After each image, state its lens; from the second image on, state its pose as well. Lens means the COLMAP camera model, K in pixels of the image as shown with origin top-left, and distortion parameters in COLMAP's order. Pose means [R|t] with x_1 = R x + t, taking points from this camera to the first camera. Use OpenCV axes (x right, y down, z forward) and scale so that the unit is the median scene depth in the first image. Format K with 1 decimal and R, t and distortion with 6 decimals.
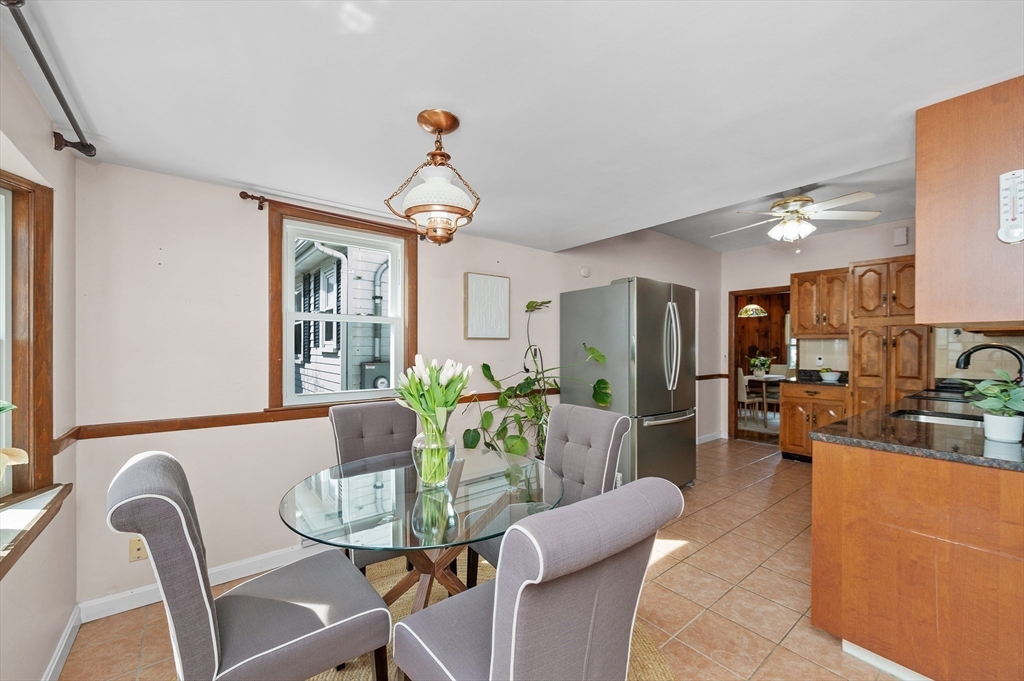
lens RADIAL K [[407.5, 0, 512.5], [0, 407.5, 345.4], [0, 0, 1]] dist [0.001019, 0.000127]
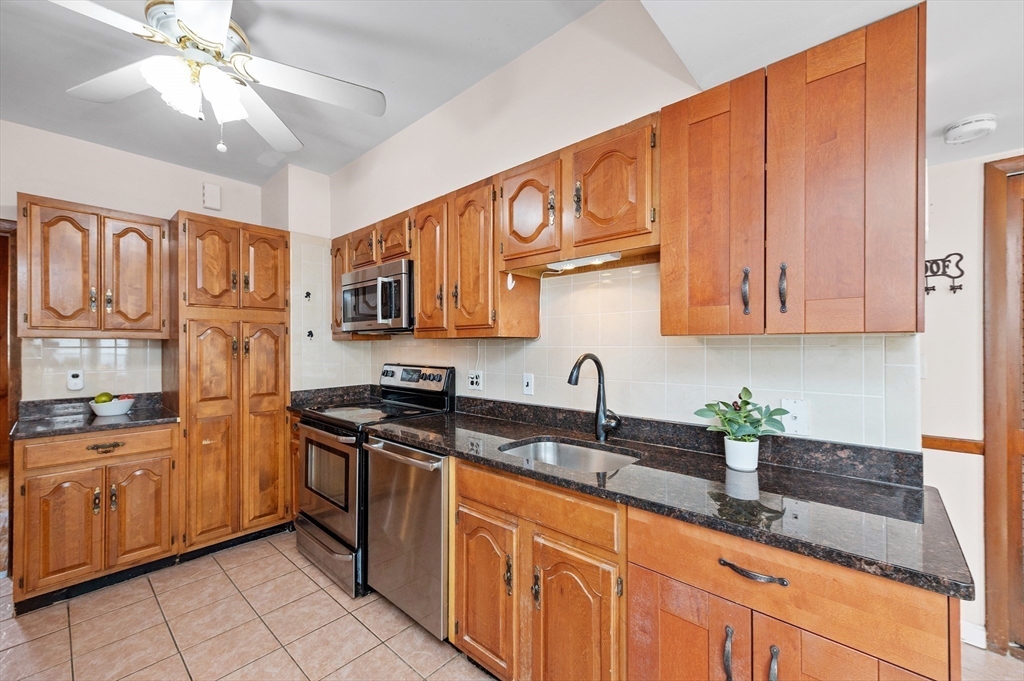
lens RADIAL K [[407.5, 0, 512.5], [0, 407.5, 344.2], [0, 0, 1]] dist [0.001019, 0.000127]
pose [[-0.176997, 0.000032, 0.984211, 0.171902], [-0.001229, 0.999999, -0.000254, -0.010595], [-0.984211, -0.001254, -0.176996, 0.657015]]
